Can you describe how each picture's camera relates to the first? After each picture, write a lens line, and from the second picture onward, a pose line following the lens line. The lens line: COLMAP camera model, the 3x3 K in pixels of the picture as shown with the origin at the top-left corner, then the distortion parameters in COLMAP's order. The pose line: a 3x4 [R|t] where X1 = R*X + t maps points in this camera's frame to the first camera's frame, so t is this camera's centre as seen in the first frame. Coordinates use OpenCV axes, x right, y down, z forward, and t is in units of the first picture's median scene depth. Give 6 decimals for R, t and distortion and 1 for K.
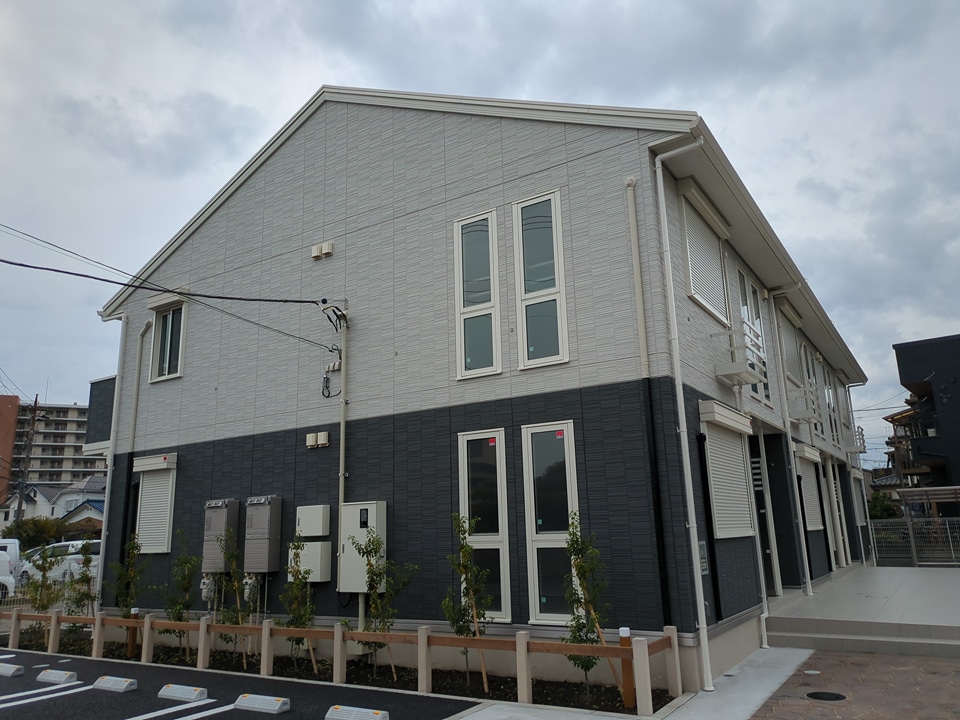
lens RADIAL K [[712.8, 0, 480.0], [0, 712.8, 360.0], [0, 0, 1]] dist [0.000810, 0.000135]
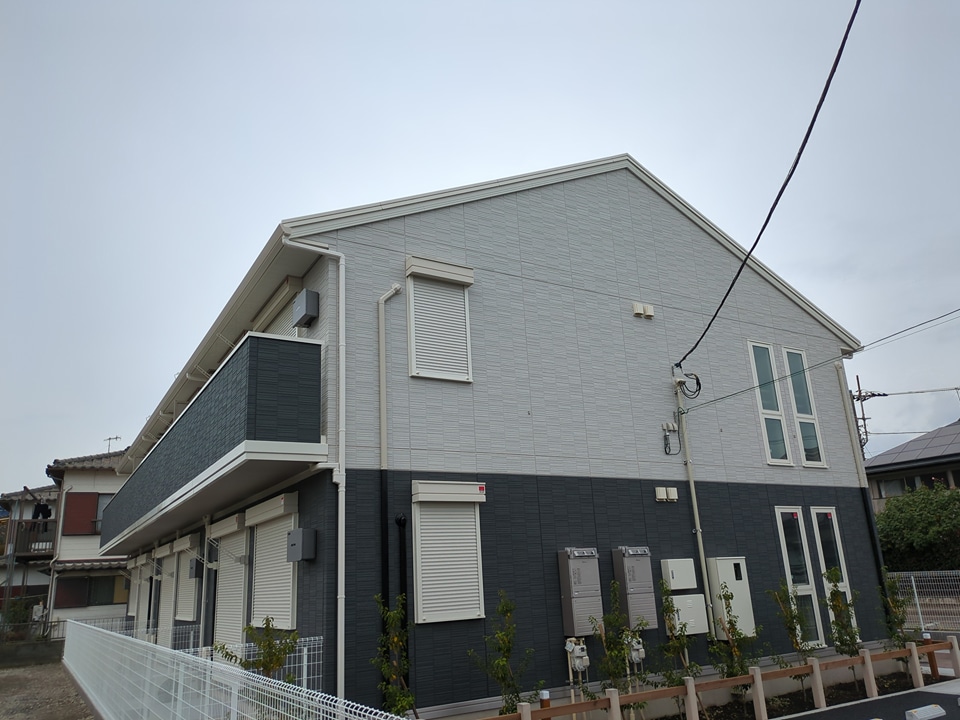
lens RADIAL K [[741.8, 0, 483.1], [0, 741.8, 384.1], [0, 0, 1]] dist [0.005899, -0.001649]
pose [[0.450312, 0.256445, 0.855251, -1.325119], [-0.159380, 0.965569, -0.205607, 0.225194], [-0.878531, -0.043722, 0.475680, 0.751276]]
